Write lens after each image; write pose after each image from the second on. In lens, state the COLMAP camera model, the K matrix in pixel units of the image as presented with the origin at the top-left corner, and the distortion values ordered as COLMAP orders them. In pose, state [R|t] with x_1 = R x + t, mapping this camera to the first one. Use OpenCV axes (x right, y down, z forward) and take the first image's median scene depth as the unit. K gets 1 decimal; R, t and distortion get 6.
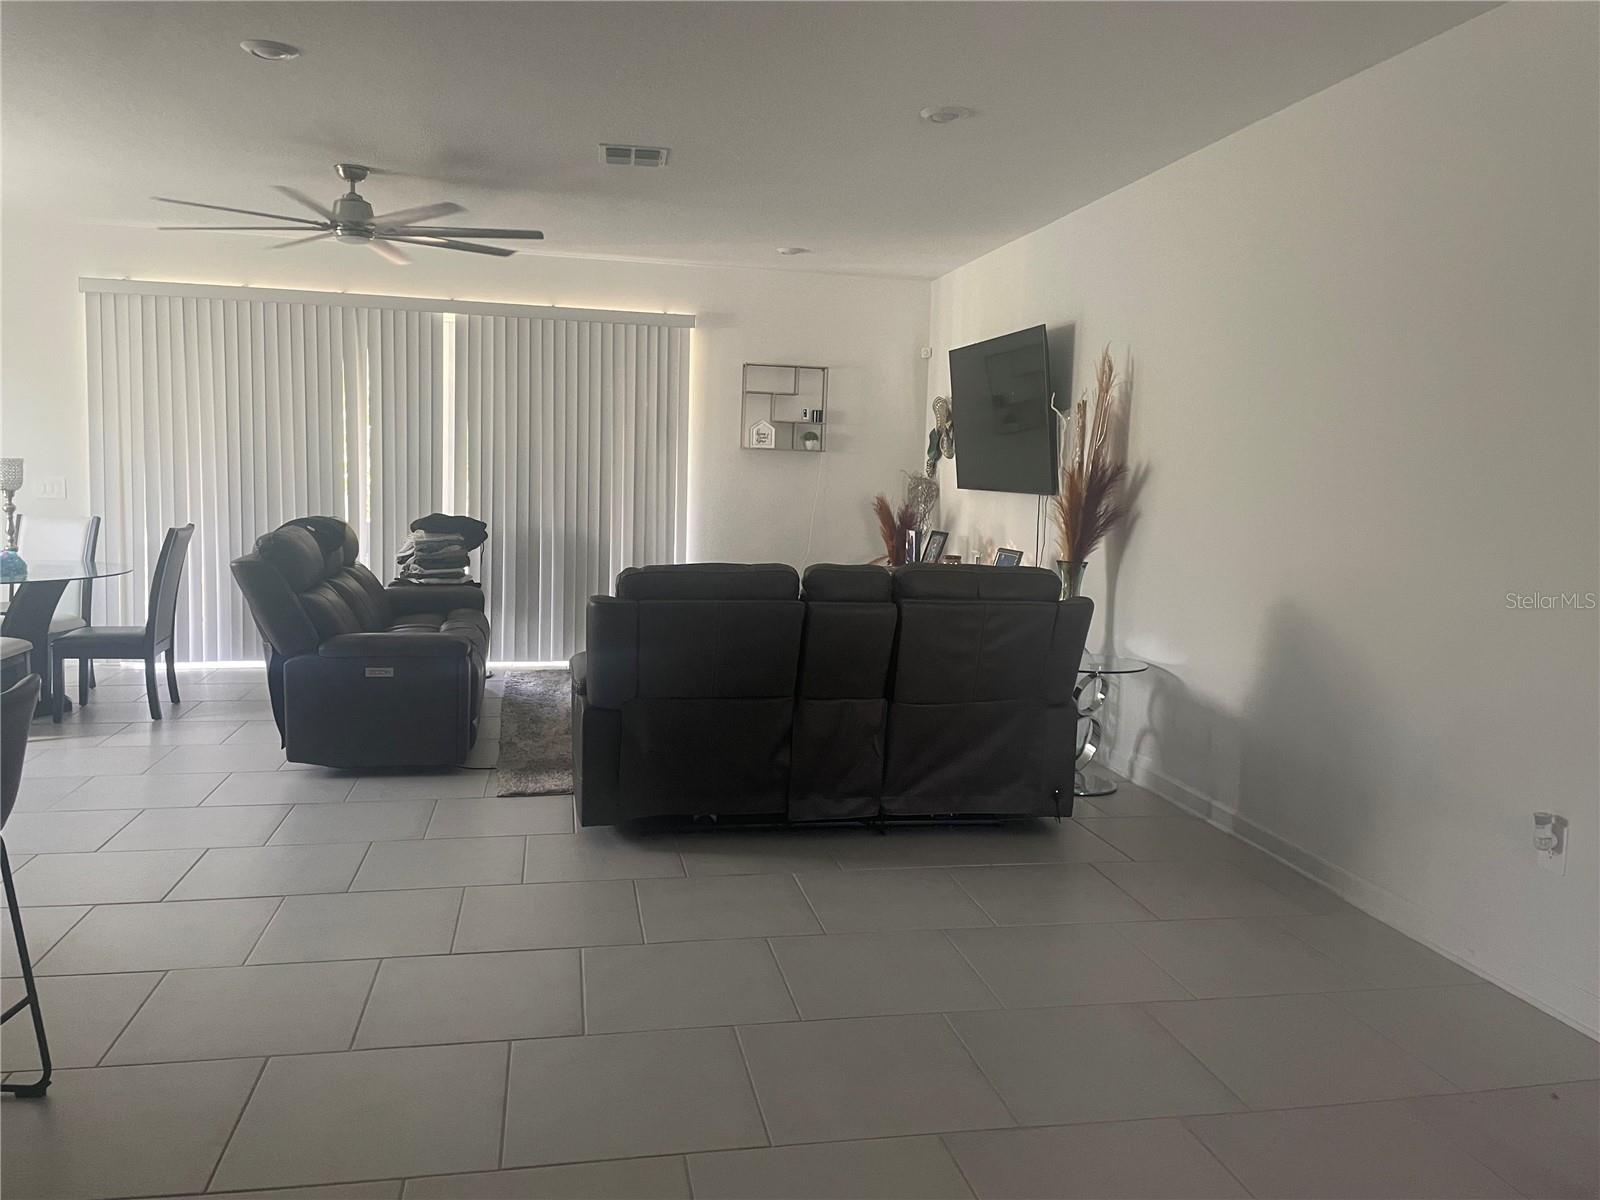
lens RADIAL K [[1208.4, 0, 803.9], [0, 1208.4, 584.0], [0, 0, 1]] dist [0.067570, -0.082796]
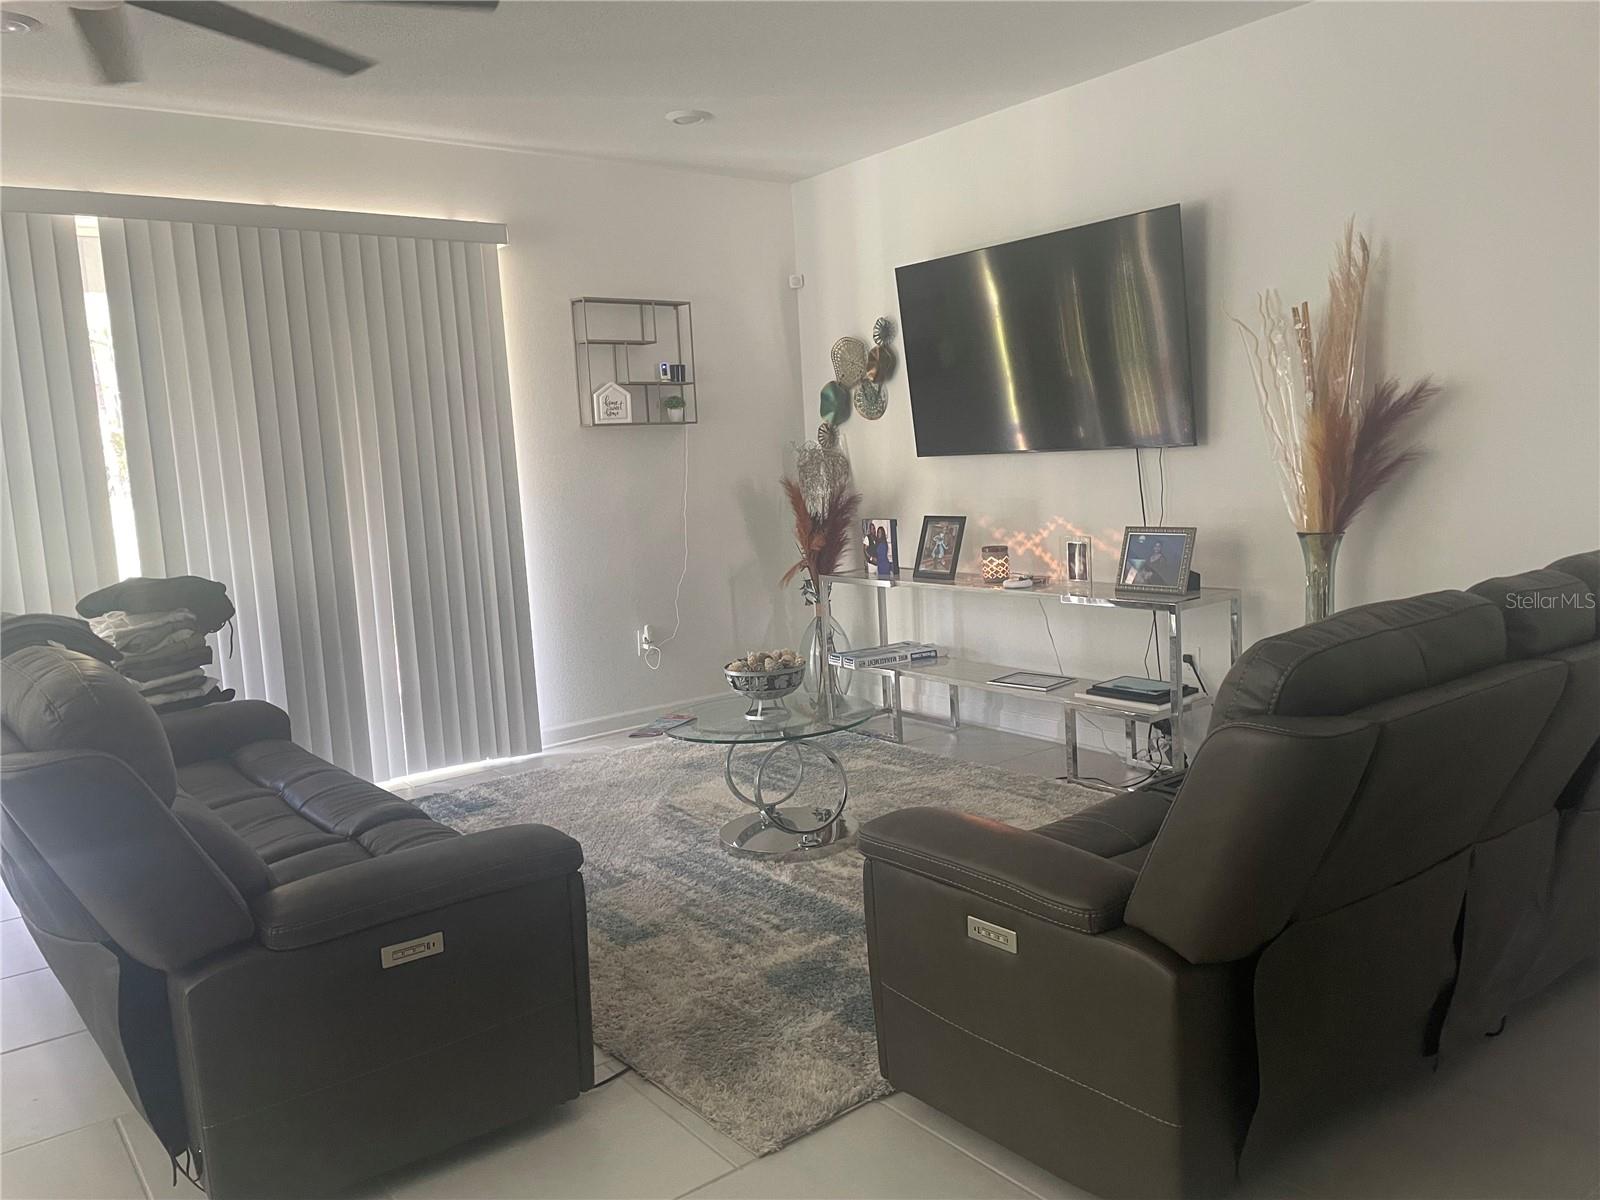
lens RADIAL K [[1208.4, 0, 801.5], [0, 1208.4, 607.9], [0, 0, 1]] dist [0.067570, -0.082796]
pose [[0.895130, -0.135493, 0.424717, -0.251091], [0.121145, 0.990774, 0.060752, -0.038723], [-0.429030, -0.002928, 0.903285, 0.343319]]
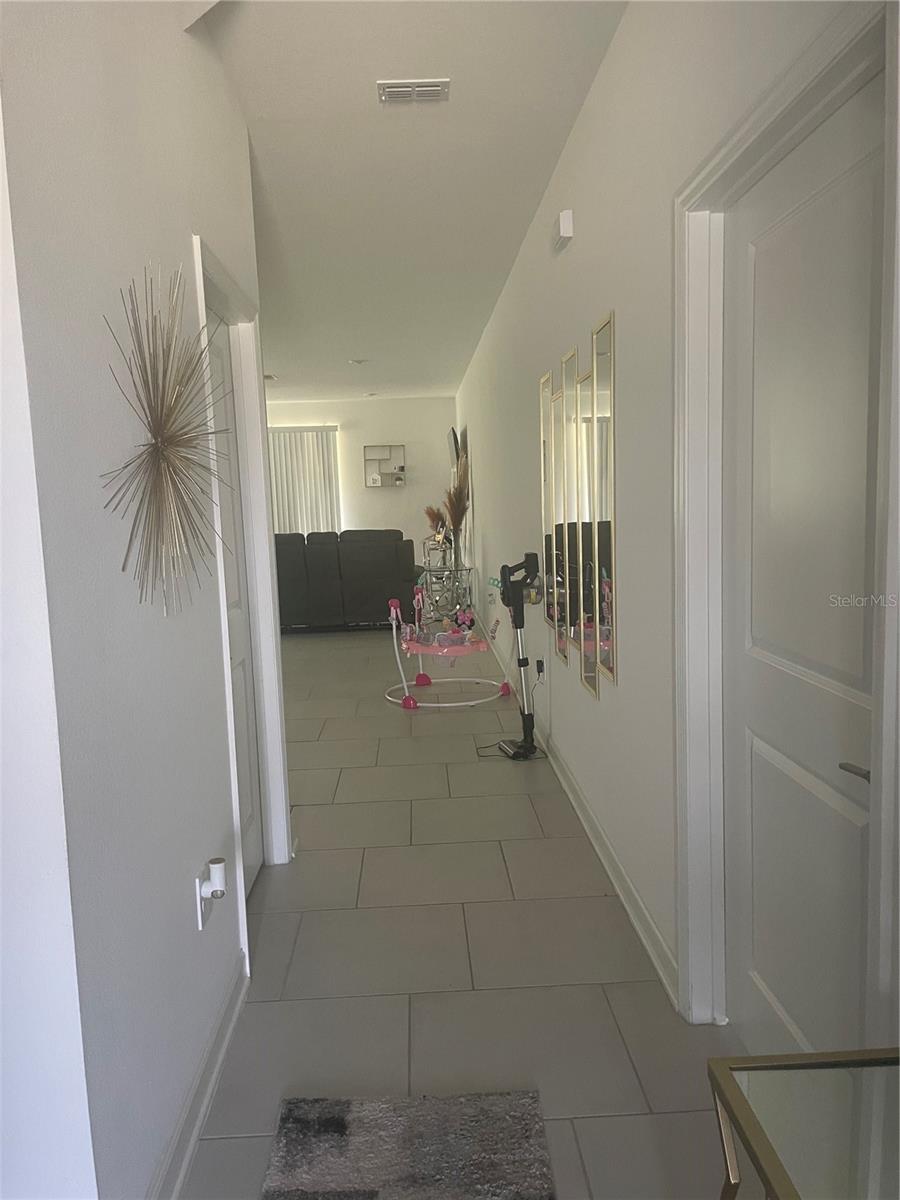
lens RADIAL K [[906.3, 0, 449.5], [0, 906.3, 606.4], [0, 0, 1]] dist [0.067570, -0.082796]
pose [[0.984121, -0.038397, -0.173298, 0.364424], [0.043709, 0.998681, 0.026942, 0.059878], [0.172035, -0.034089, 0.984501, -0.542383]]
